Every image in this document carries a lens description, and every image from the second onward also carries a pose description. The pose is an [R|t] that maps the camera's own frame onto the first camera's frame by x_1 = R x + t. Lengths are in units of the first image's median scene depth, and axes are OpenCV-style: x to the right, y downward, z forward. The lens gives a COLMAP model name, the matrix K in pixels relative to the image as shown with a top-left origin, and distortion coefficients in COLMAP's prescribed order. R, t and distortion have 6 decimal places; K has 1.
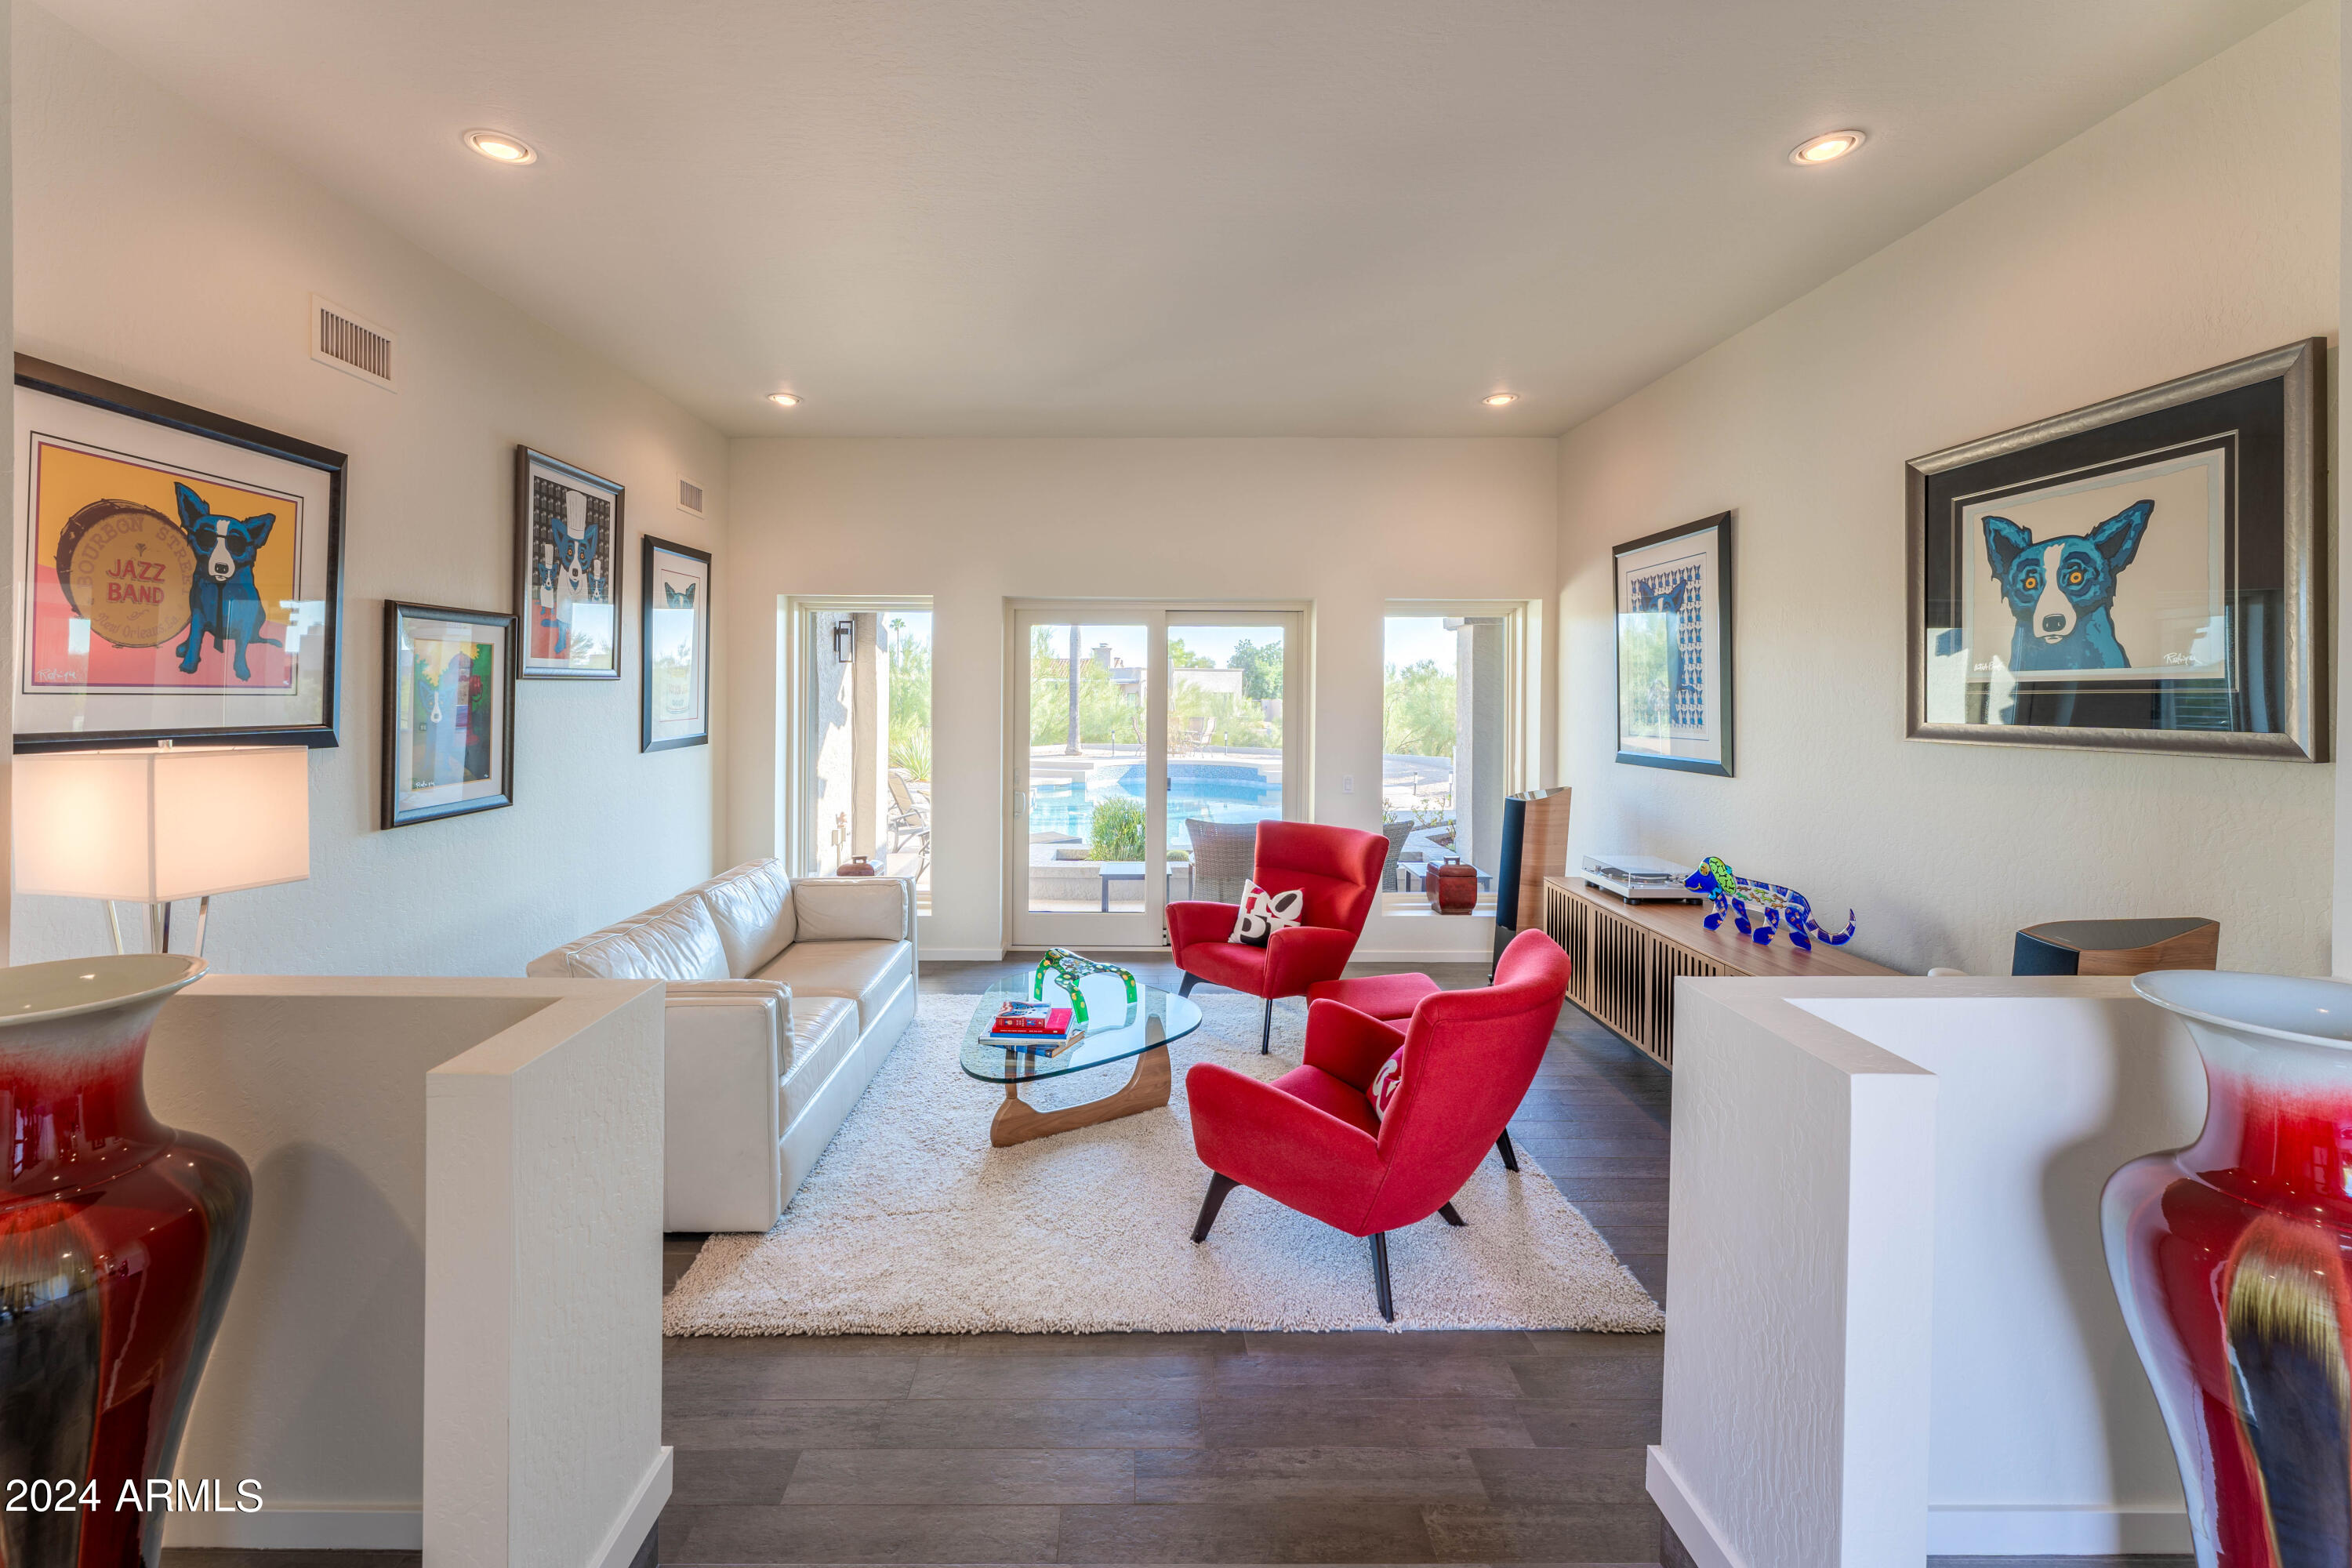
lens RADIAL K [[924.2, 0, 1165.9], [0, 924.2, 712.5], [0, 0, 1]] dist [0.001026, 0.000026]
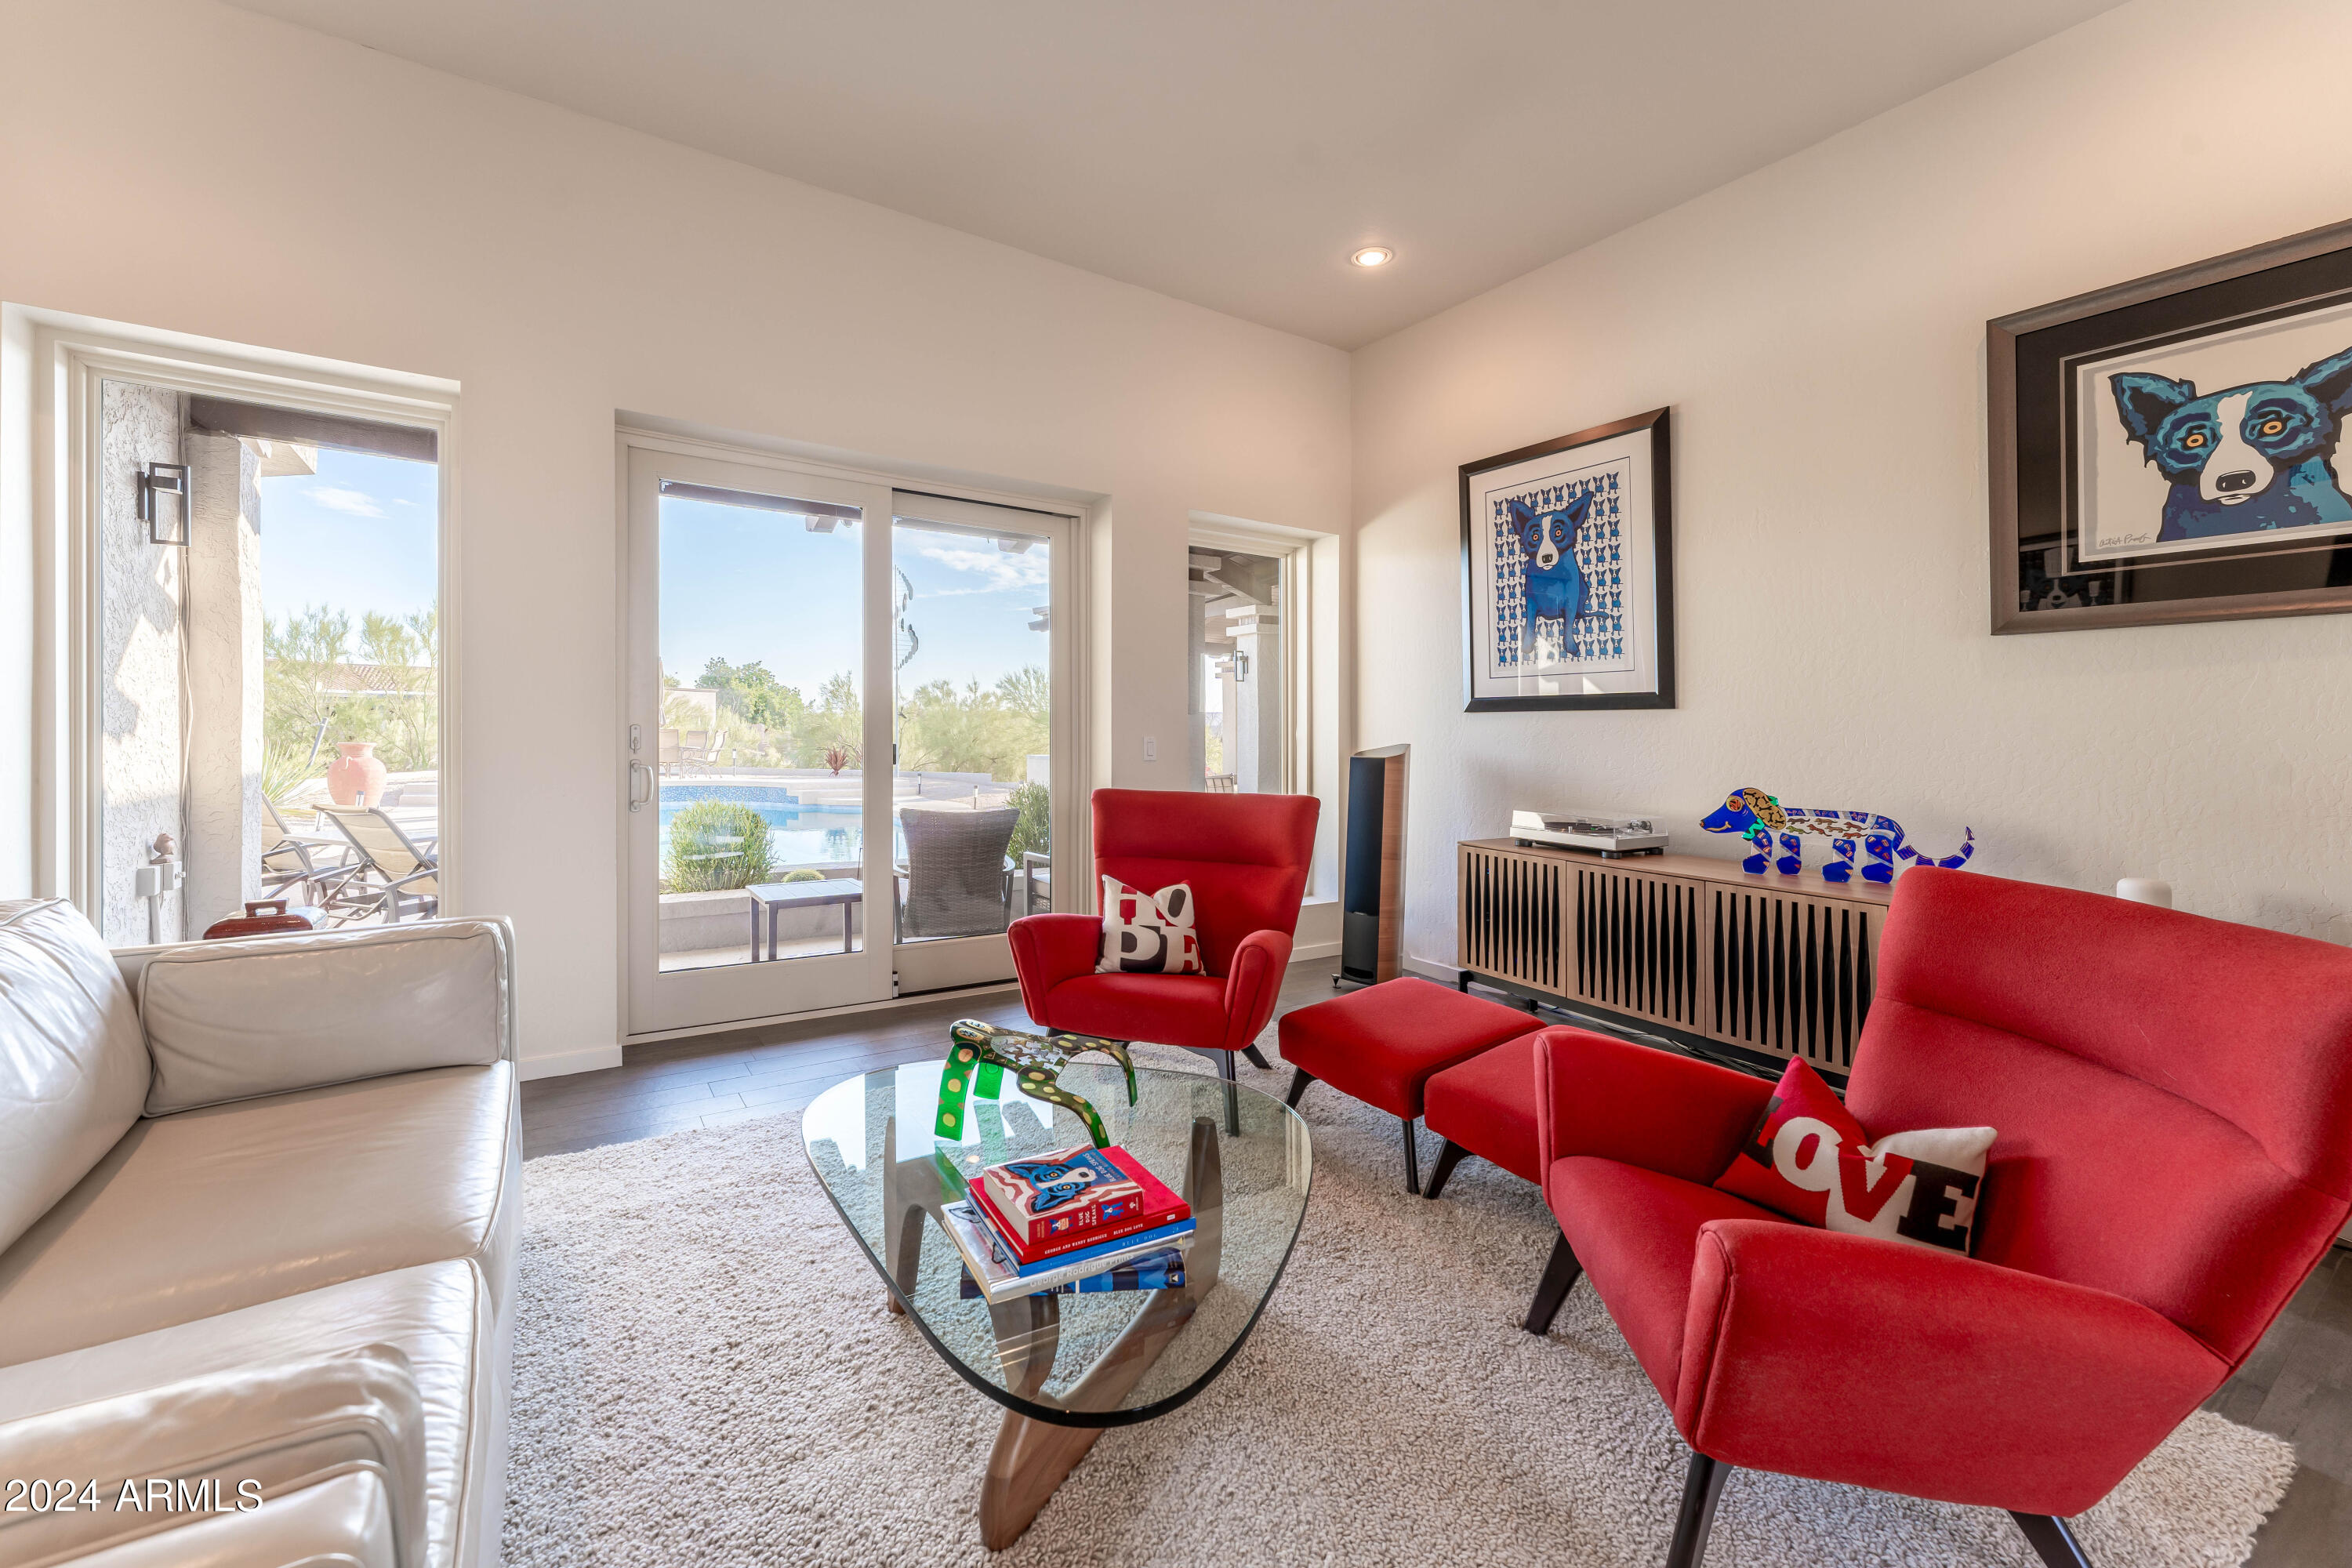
lens RADIAL K [[926.9, 0, 1178.6], [0, 926.9, 746.2], [0, 0, 1]] dist [-0.000003, -0.000021]
pose [[0.853979, -0.001551, 0.520305, -0.268507], [-0.001954, 0.999979, 0.006188, 0.108824], [-0.520303, -0.006301, 0.853958, 0.526600]]
